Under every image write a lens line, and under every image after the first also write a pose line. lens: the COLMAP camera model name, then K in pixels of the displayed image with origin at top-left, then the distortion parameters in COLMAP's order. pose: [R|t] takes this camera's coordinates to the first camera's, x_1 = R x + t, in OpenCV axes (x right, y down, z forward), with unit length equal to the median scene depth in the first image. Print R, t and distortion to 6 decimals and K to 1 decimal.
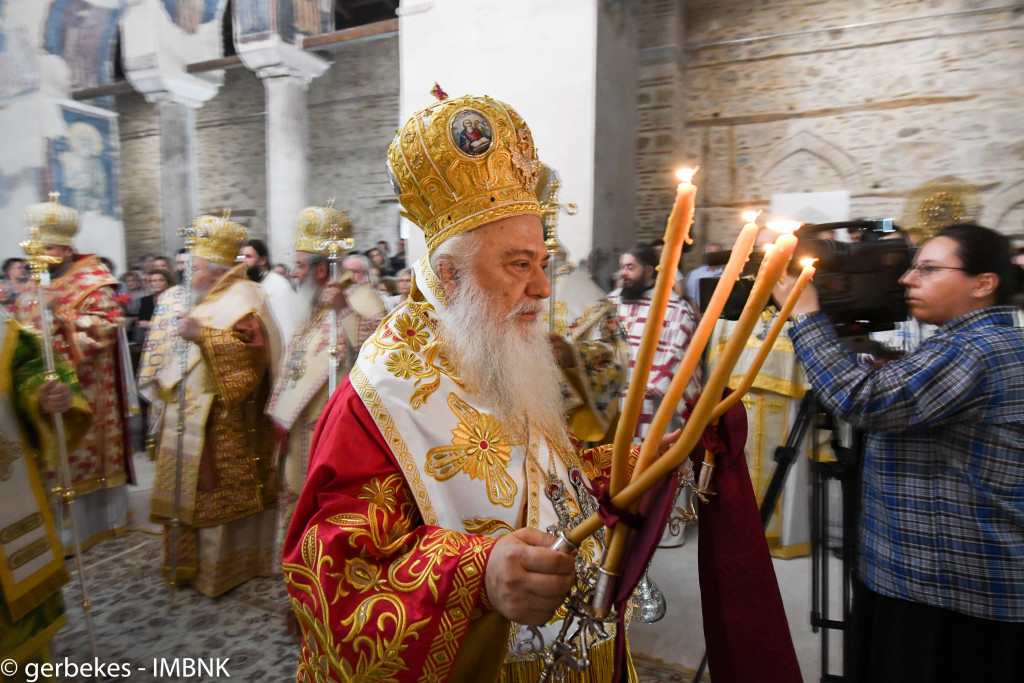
lens RADIAL K [[624.2, 0, 510.9], [0, 624.2, 338.6], [0, 0, 1]] dist [-0.006057, -0.006528]
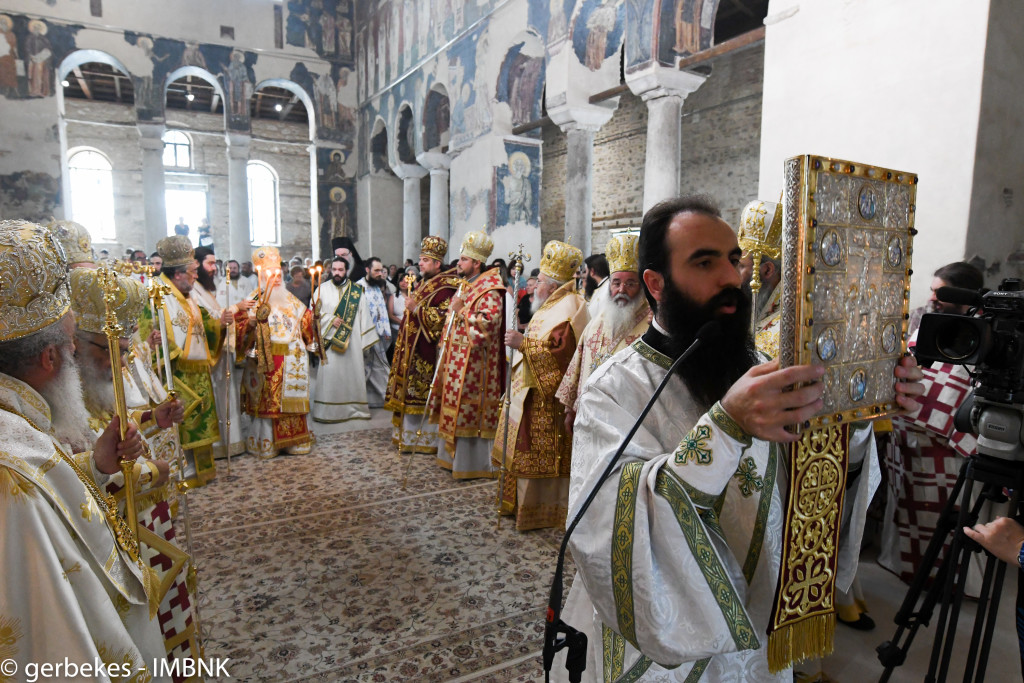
lens RADIAL K [[624.2, 0, 511.6], [0, 624.2, 338.1], [0, 0, 1]] dist [-0.006057, -0.006528]
pose [[0.799129, 0.080424, -0.595756, 0.119482], [-0.070021, 0.996718, 0.040627, -0.021612], [0.597068, 0.009249, 0.802137, -0.045385]]
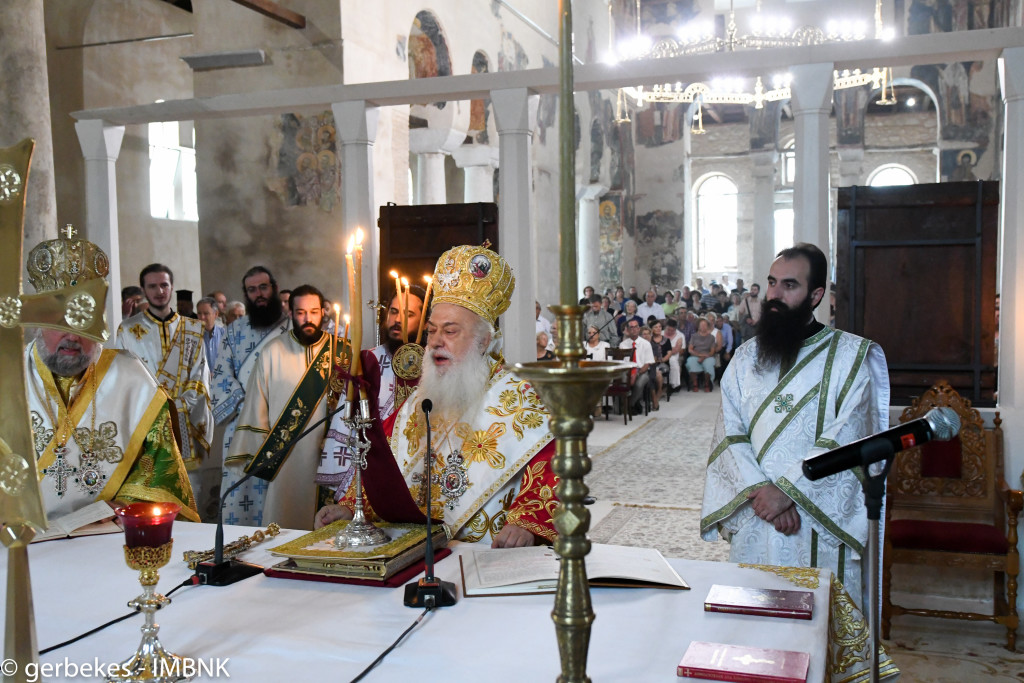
lens RADIAL K [[1033.9, 0, 502.7], [0, 1033.9, 341.0], [0, 0, 1]] dist [0.000071, 0.000000]
pose [[0.094652, 0.051443, -0.994180, 1.268949], [-0.082954, 0.995598, 0.043618, -0.025274], [0.992048, 0.078343, 0.098503, -0.250560]]
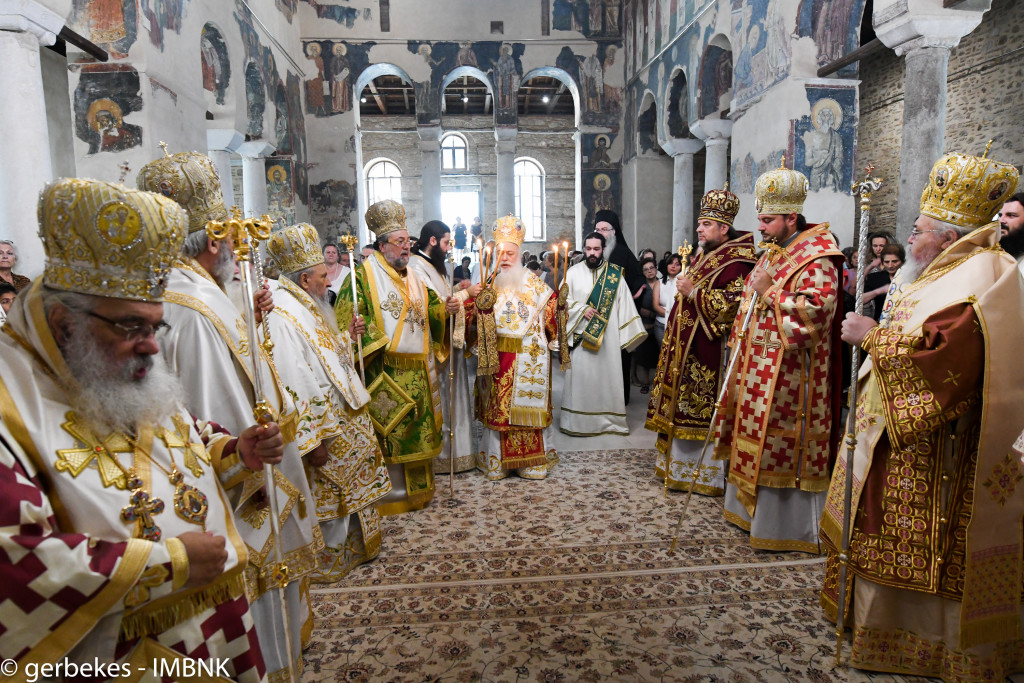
lens RADIAL K [[624.2, 0, 513.2], [0, 624.2, 339.6], [0, 0, 1]] dist [-0.006057, -0.006528]
pose [[0.488859, 0.097213, -0.866929, -0.043016], [-0.065919, 0.995047, 0.074408, -0.005805], [0.869869, 0.020772, 0.492846, 0.102735]]
